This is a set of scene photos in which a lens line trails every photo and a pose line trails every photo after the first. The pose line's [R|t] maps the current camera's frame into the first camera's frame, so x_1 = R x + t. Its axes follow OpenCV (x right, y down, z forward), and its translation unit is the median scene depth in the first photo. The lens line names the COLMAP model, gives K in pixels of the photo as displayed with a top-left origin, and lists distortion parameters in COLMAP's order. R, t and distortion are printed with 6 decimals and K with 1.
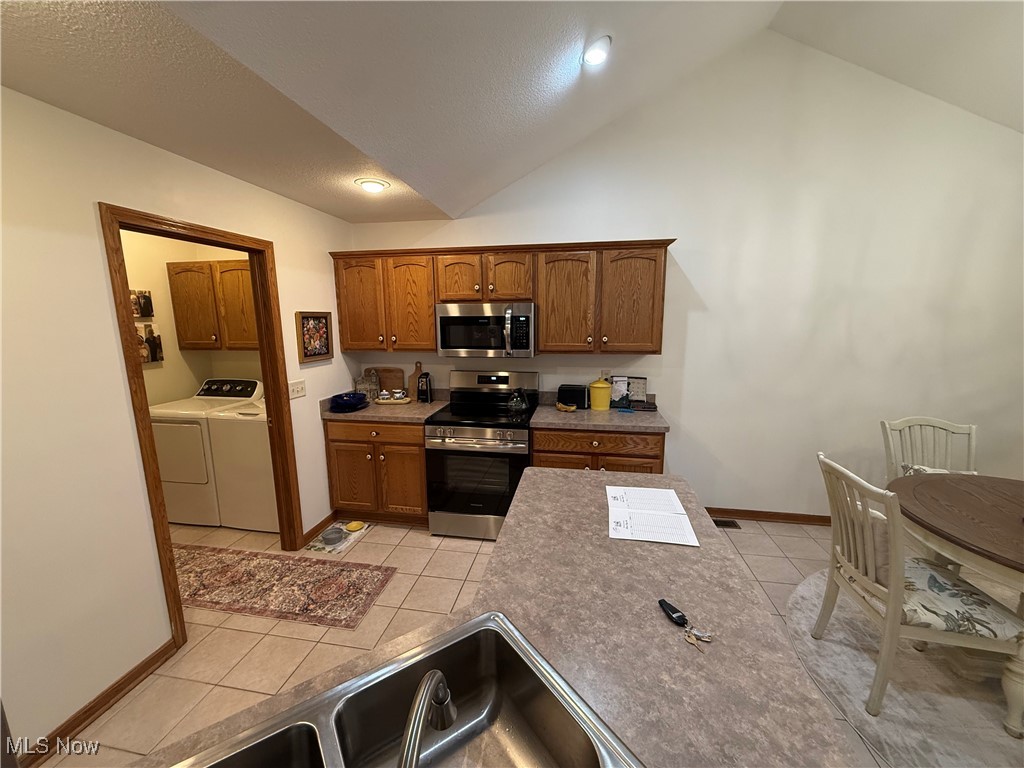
lens RADIAL K [[404.9, 0, 510.8], [0, 404.9, 384.2], [0, 0, 1]] dist [0.000312, -0.000325]
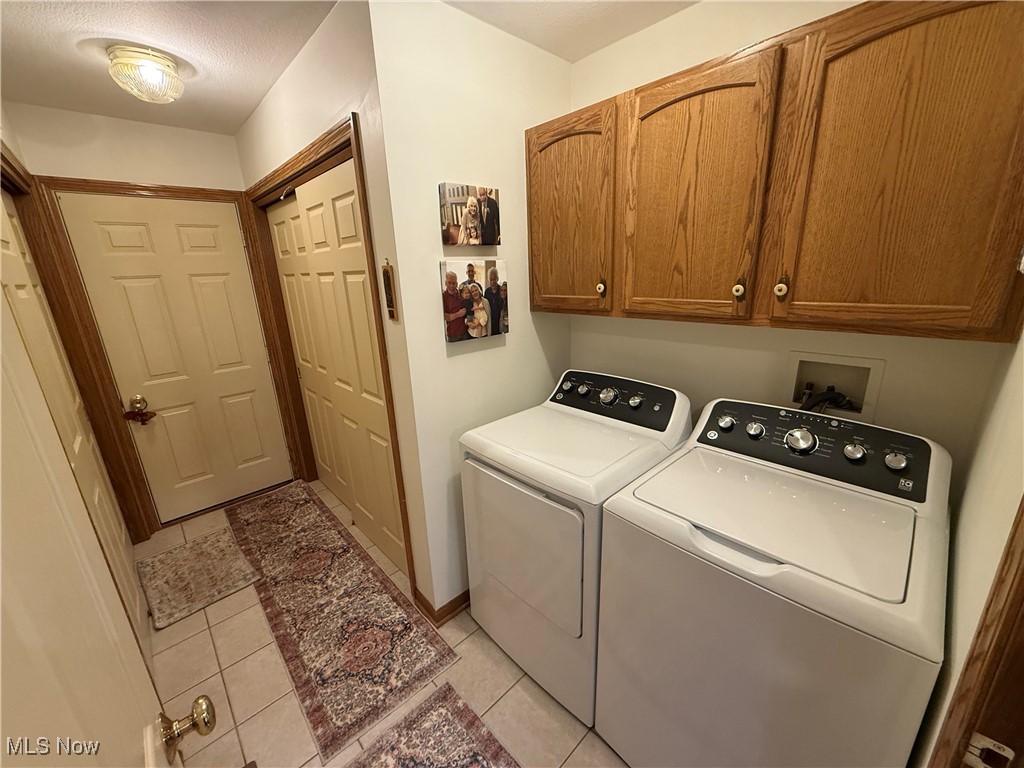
lens RADIAL K [[404.9, 0, 510.8], [0, 404.9, 384.2], [0, 0, 1]] dist [0.000312, -0.000325]
pose [[0.803578, 0.143069, -0.577749, -0.599984], [-0.068316, 0.986436, 0.149253, -0.077858], [0.591266, -0.080467, 0.802453, 0.638231]]
